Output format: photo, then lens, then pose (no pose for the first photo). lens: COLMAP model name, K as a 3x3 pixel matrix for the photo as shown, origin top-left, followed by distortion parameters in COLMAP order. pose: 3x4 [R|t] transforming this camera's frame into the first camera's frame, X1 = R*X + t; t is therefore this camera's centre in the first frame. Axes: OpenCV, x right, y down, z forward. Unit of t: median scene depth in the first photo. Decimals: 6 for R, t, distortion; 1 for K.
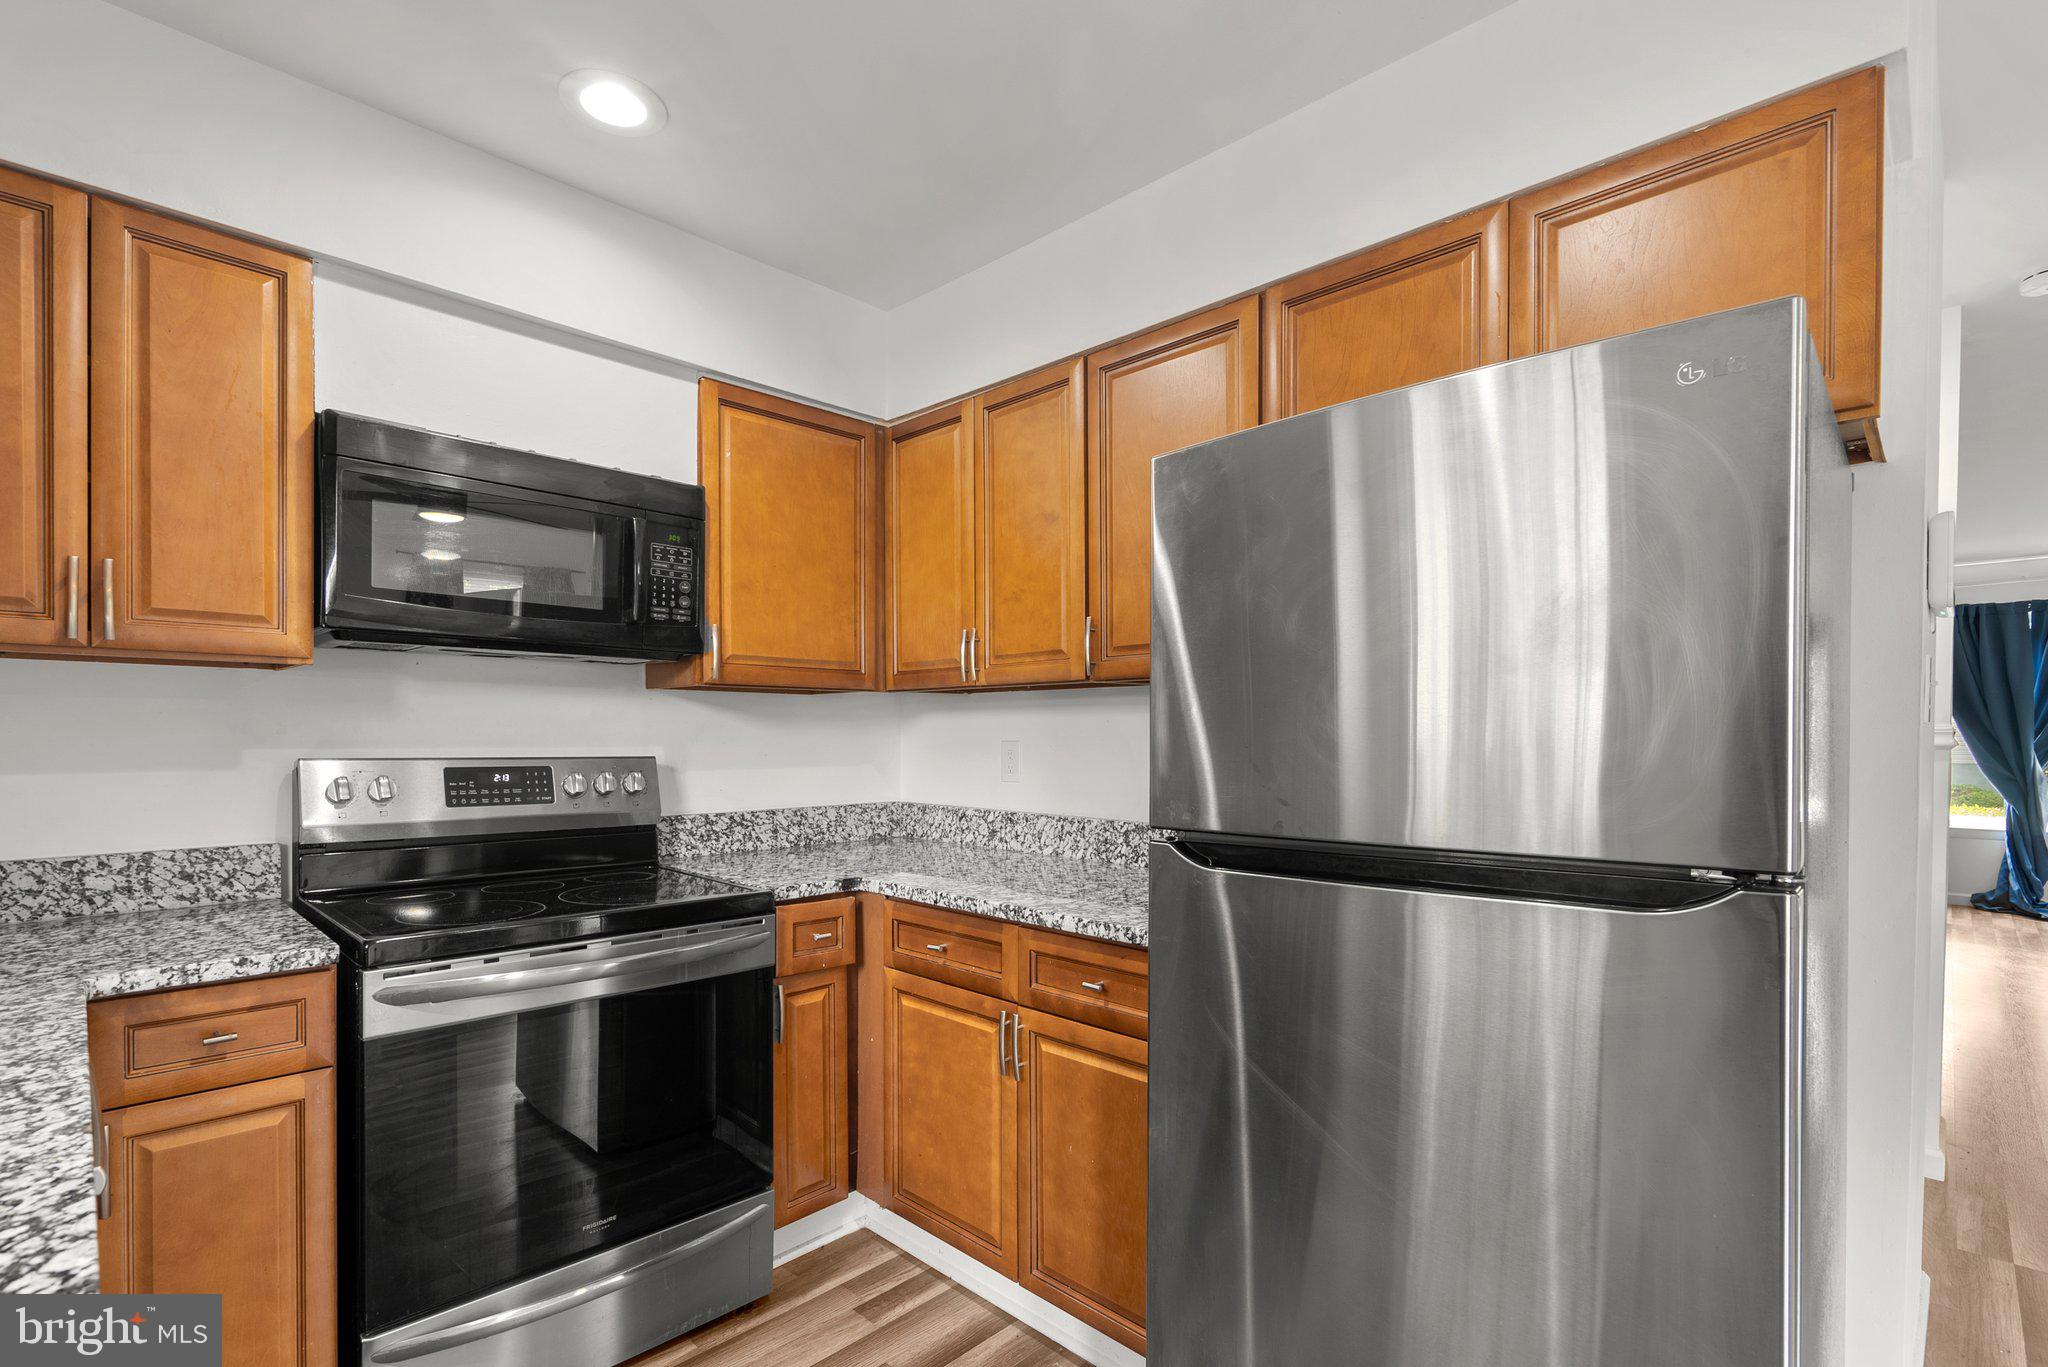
lens RADIAL K [[965.9, 0, 1027.2], [0, 965.9, 750.3], [0, 0, 1]] dist [-0.001047, -0.000060]
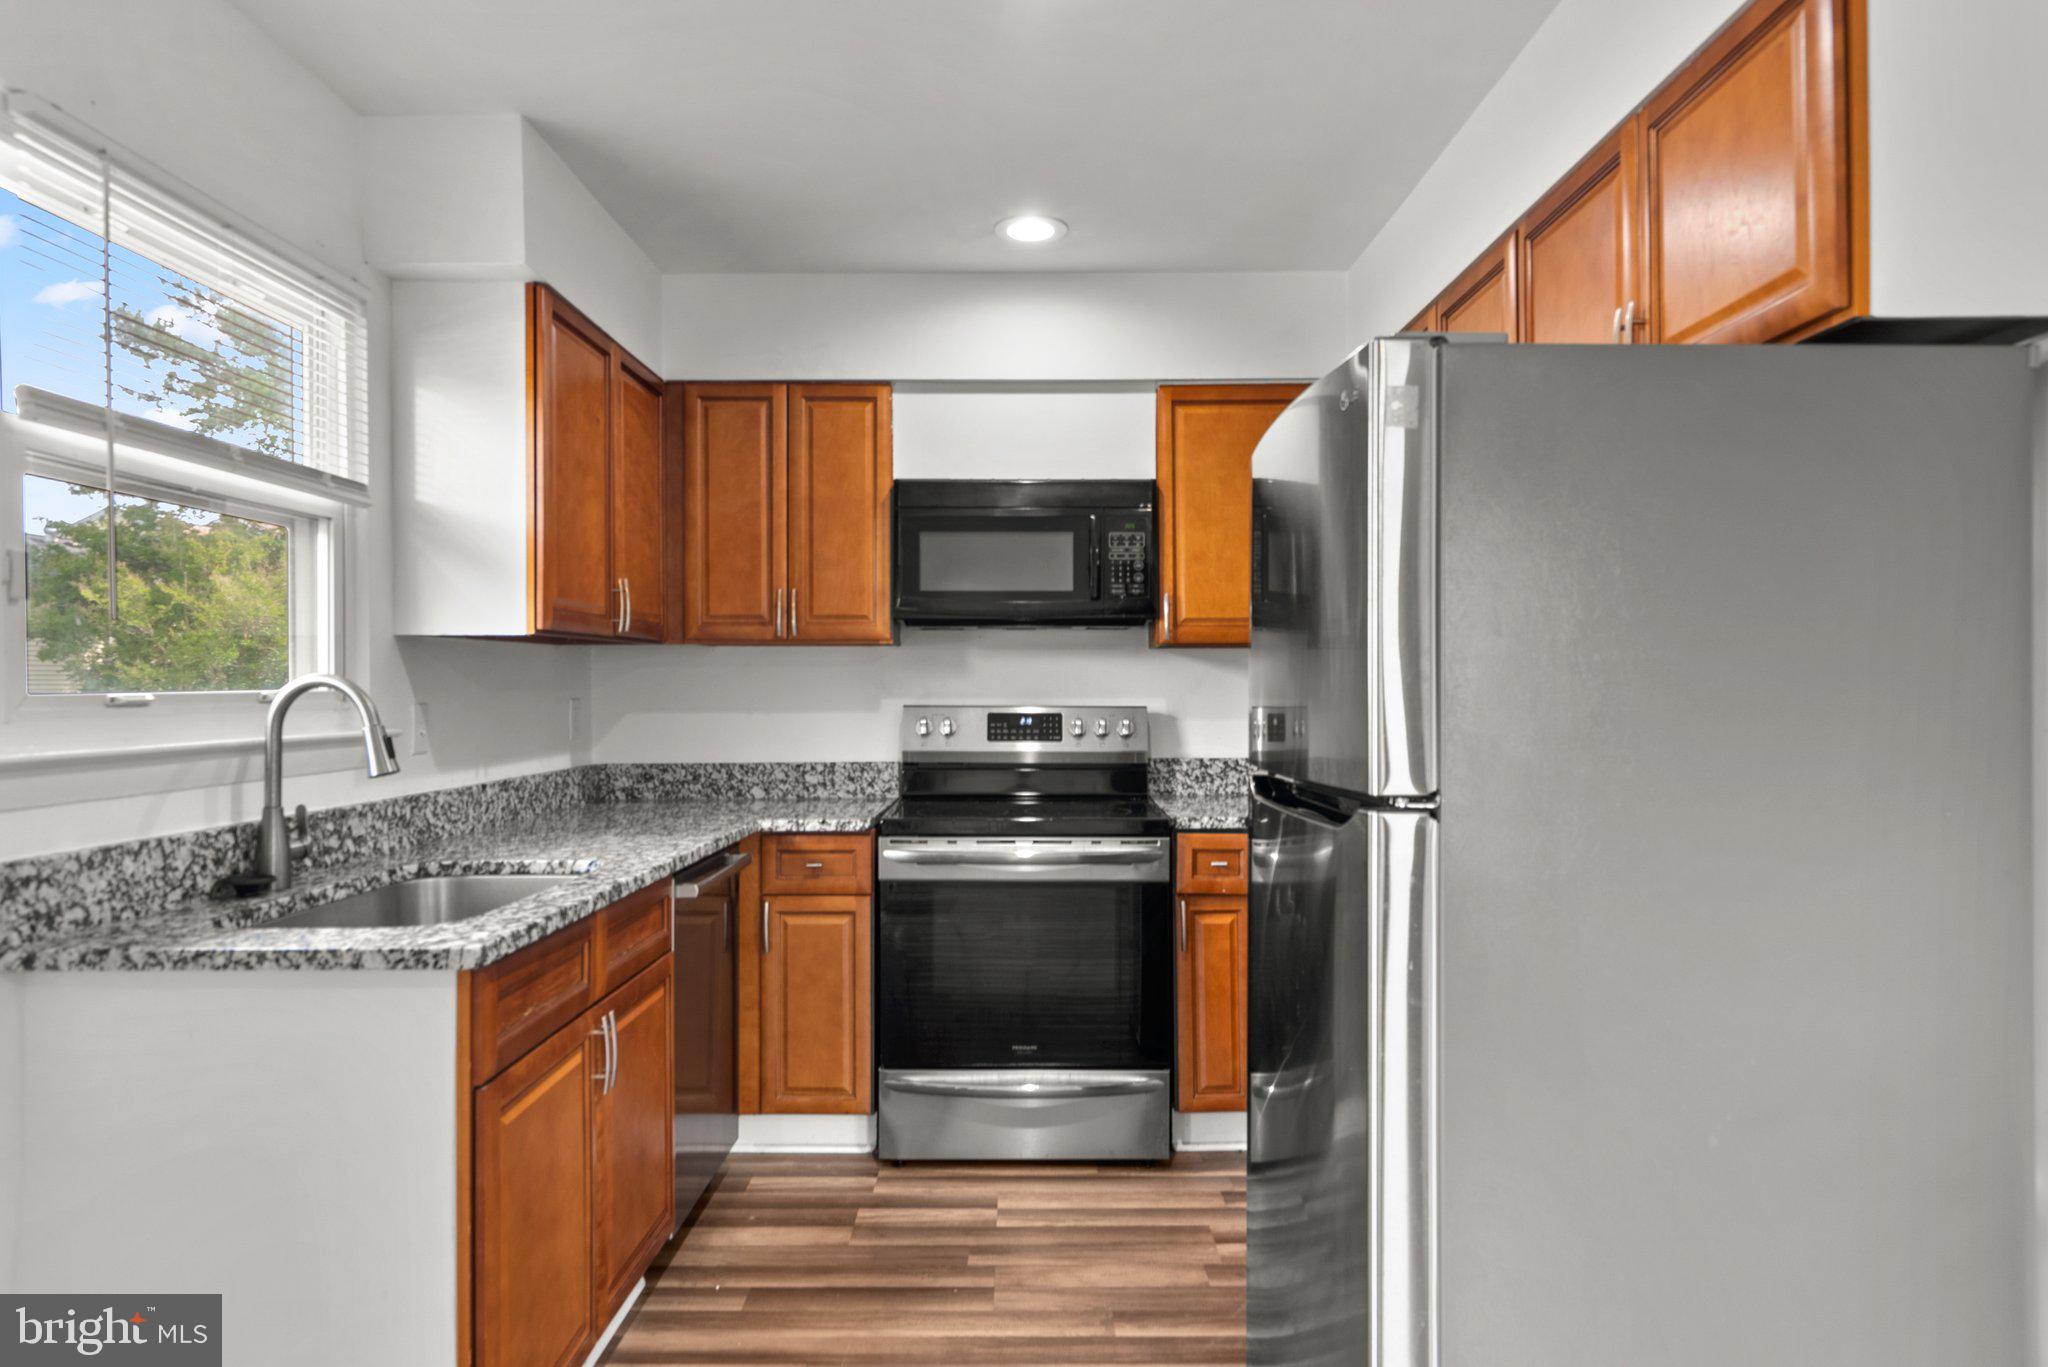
lens RADIAL K [[1256.3, 0, 1024.0], [0, 1256.3, 683.5], [0, 0, 1]] dist [0.003117, 0.000391]
pose [[0.693119, -0.007545, -0.720783, 0.720907], [-0.005663, 0.999857, -0.015912, 0.004622], [0.720801, 0.015111, 0.692978, -0.201774]]
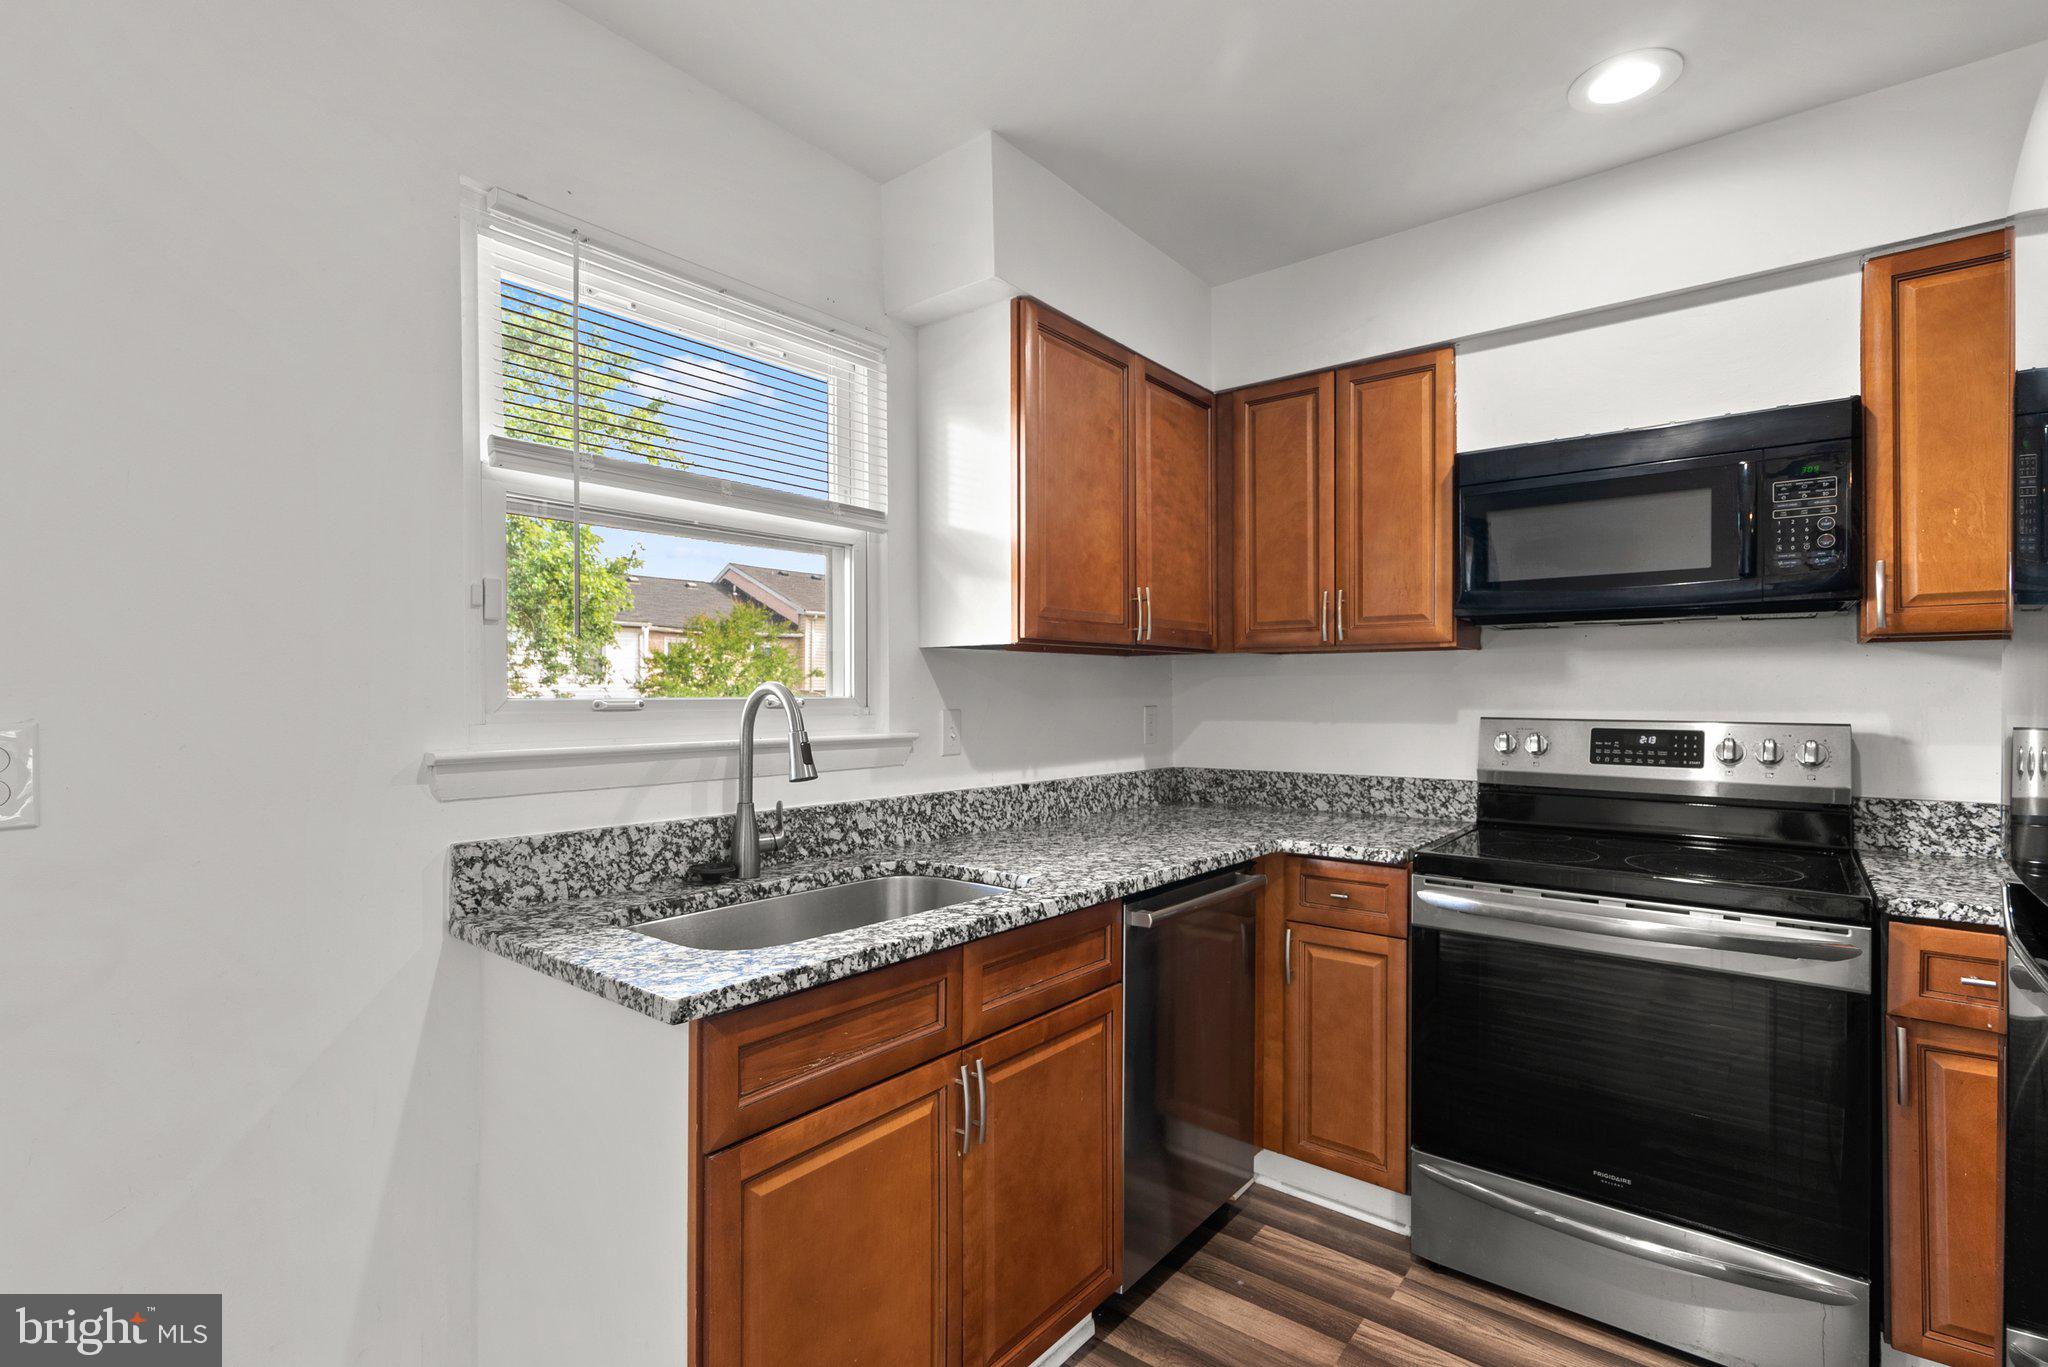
lens RADIAL K [[952.0, 0, 1021.3], [0, 952.0, 695.9], [0, 0, 1]] dist [-0.001746, 0.000824]
pose [[0.091596, -0.004437, -0.995786, 0.434276], [-0.015250, 0.999867, -0.005858, -0.002880], [0.995679, 0.015722, 0.091516, 0.240497]]
